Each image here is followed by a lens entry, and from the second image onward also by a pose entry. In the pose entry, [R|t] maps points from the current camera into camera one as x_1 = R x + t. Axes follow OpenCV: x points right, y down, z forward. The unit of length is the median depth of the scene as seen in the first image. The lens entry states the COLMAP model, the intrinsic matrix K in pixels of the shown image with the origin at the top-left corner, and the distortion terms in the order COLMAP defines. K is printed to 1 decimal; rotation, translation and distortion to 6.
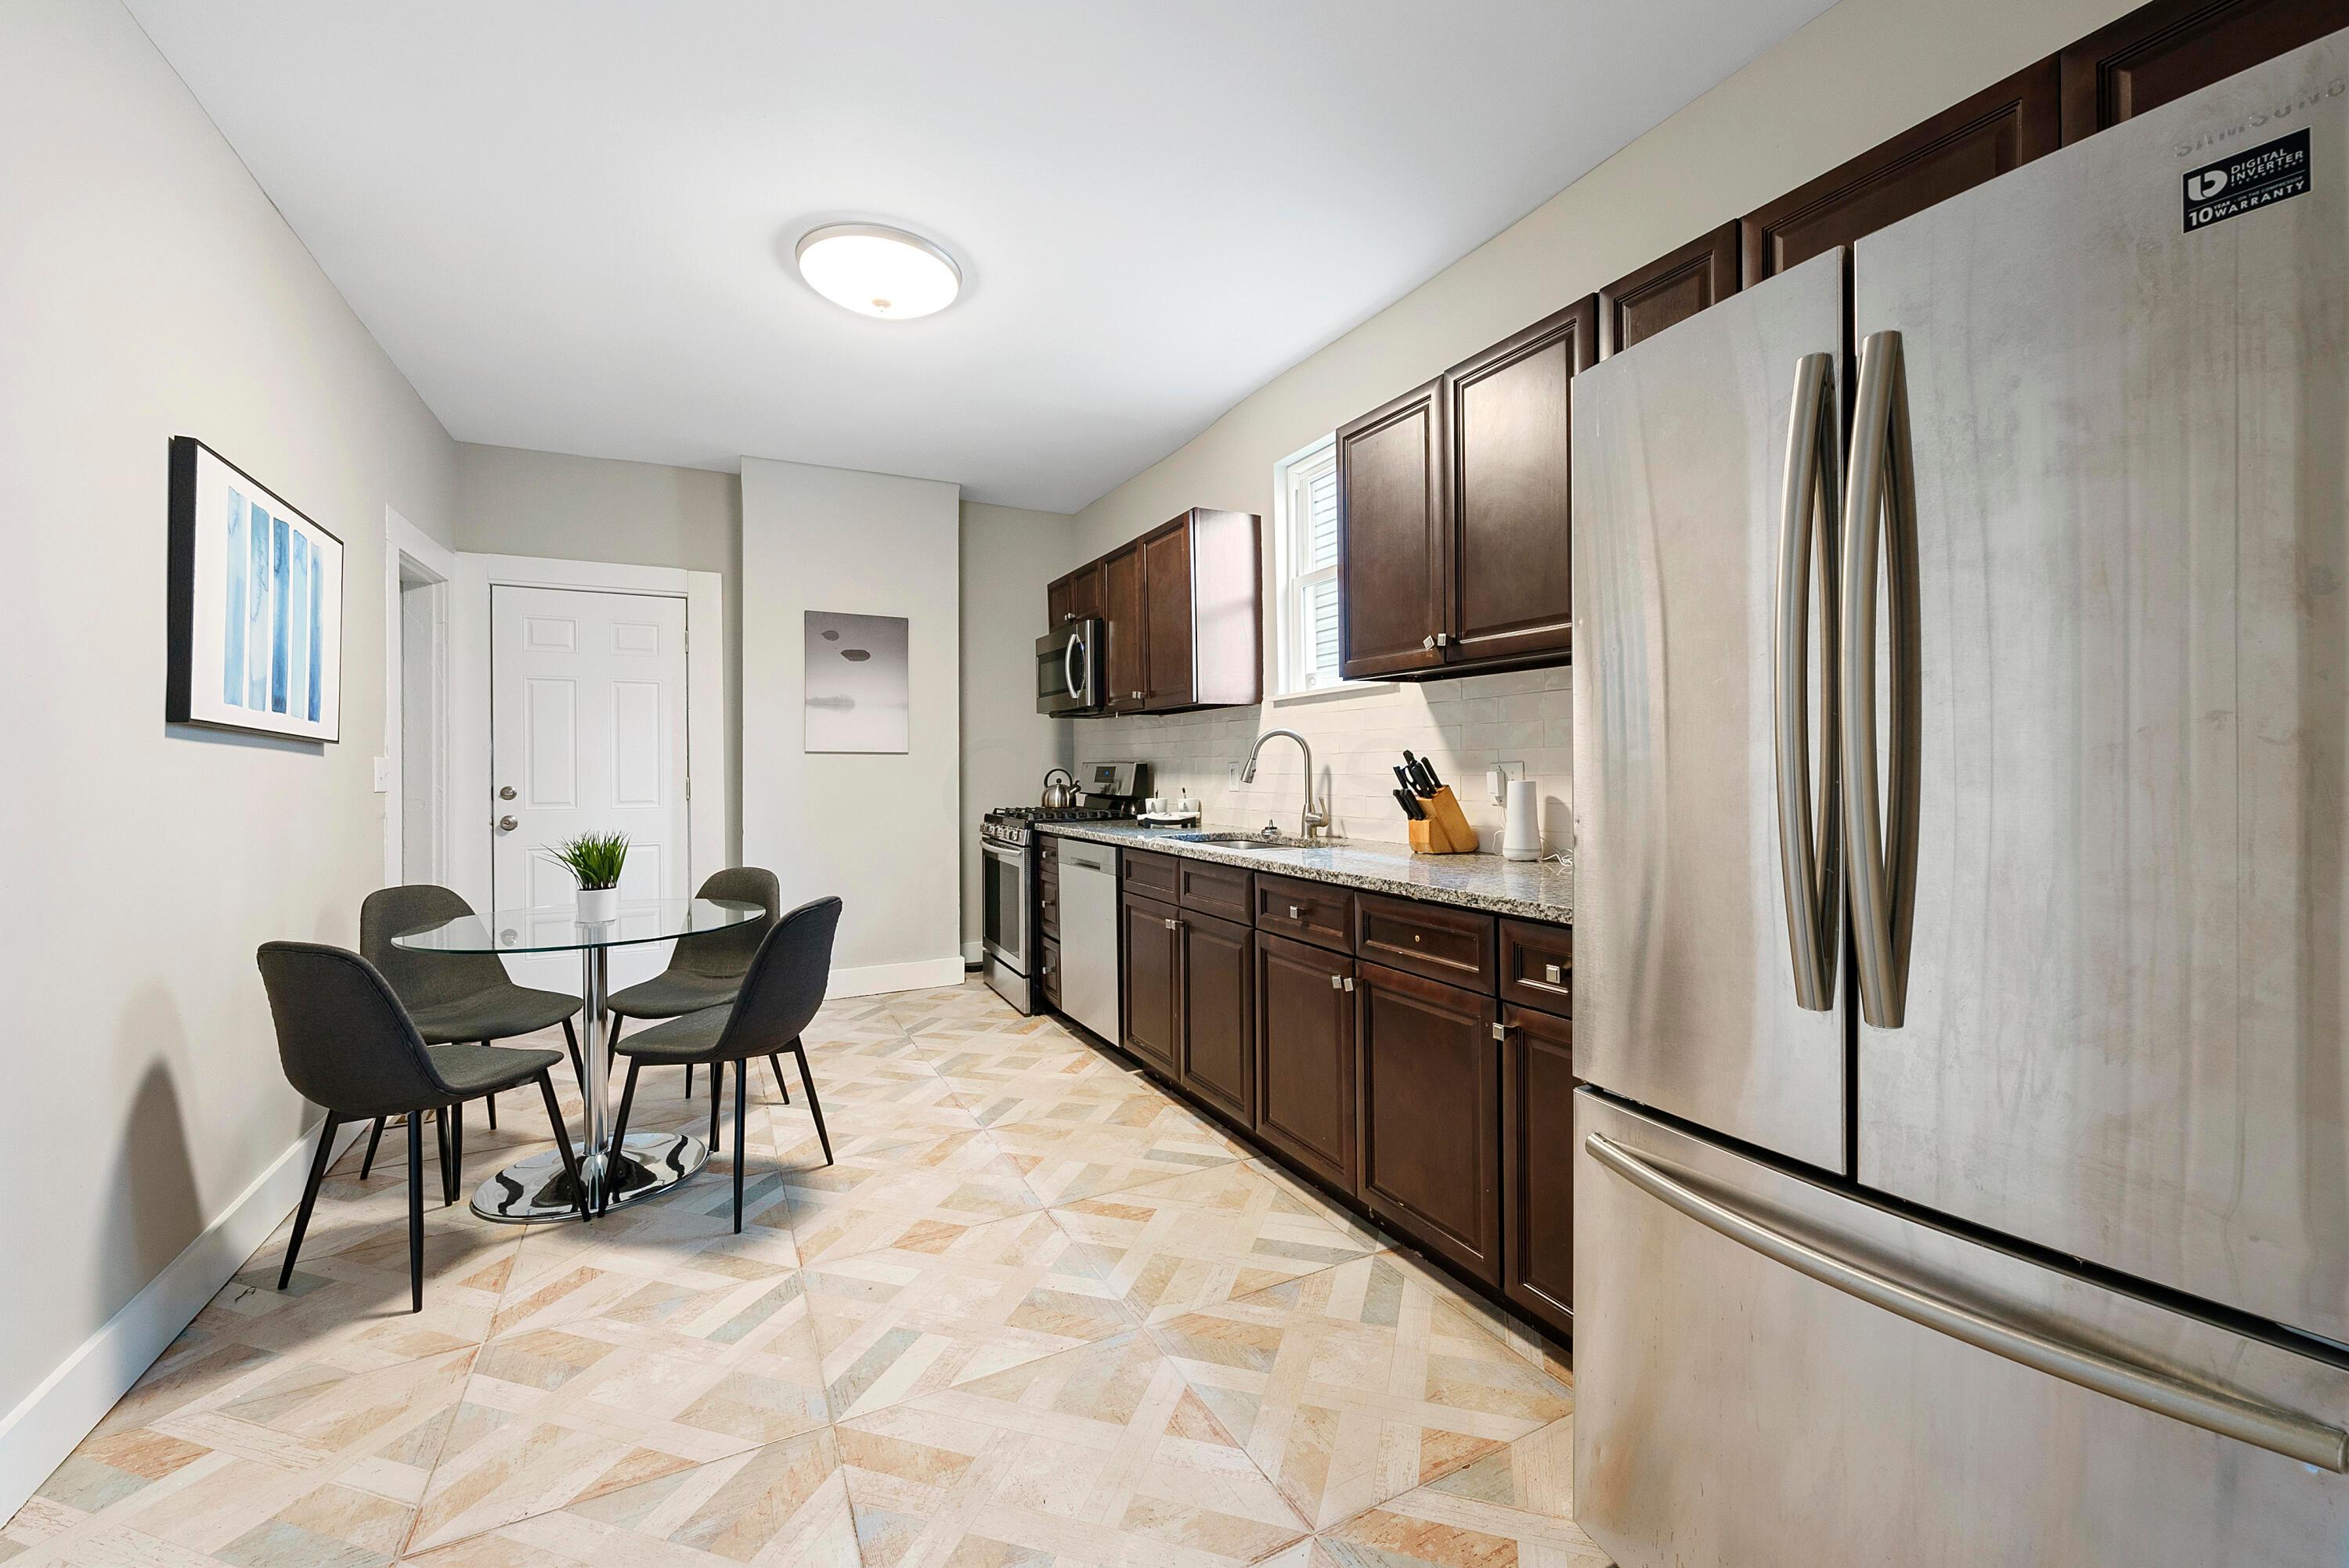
lens RADIAL K [[925.5, 0, 1172.4], [0, 925.5, 766.0], [0, 0, 1]] dist [0.002031, -0.000001]
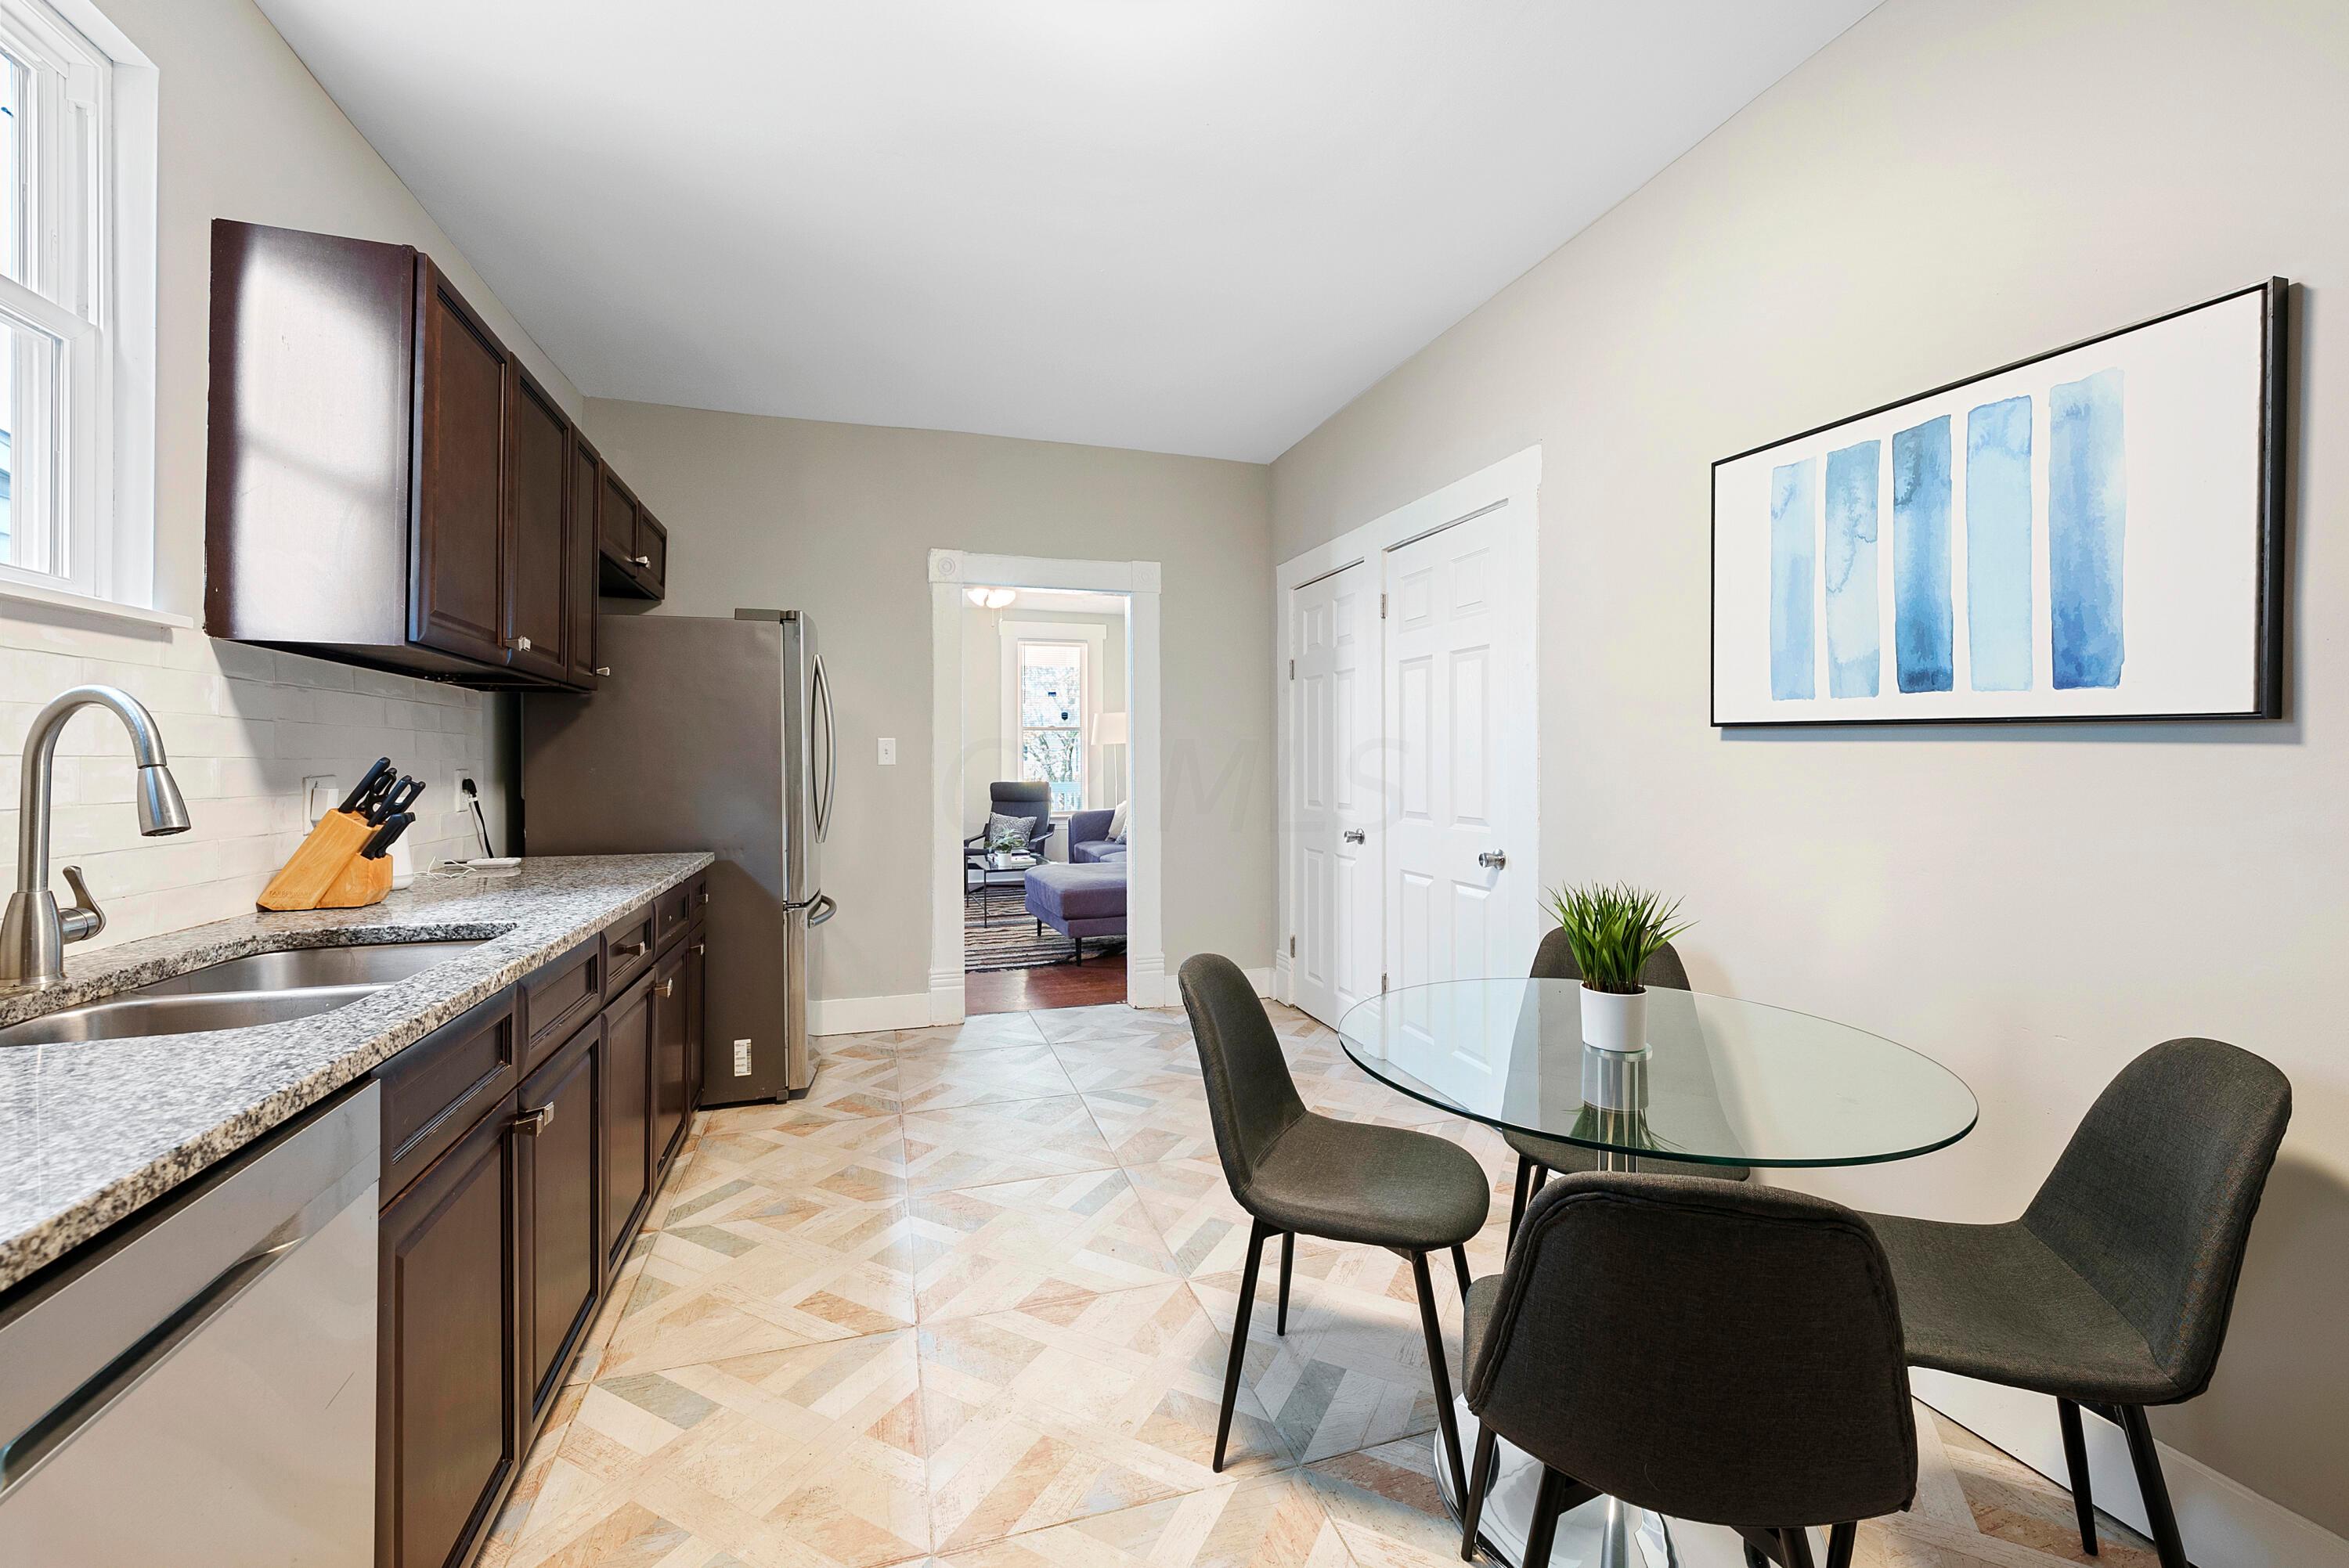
lens RADIAL K [[925.5, 0, 1173.5], [0, 925.5, 767.1], [0, 0, 1]] dist [0.002031, -0.000001]
pose [[-0.986942, 0.010200, 0.160754, -0.551185], [0.010450, 0.999945, 0.000710, -0.006444], [-0.160738, 0.002381, -0.986994, 1.971949]]
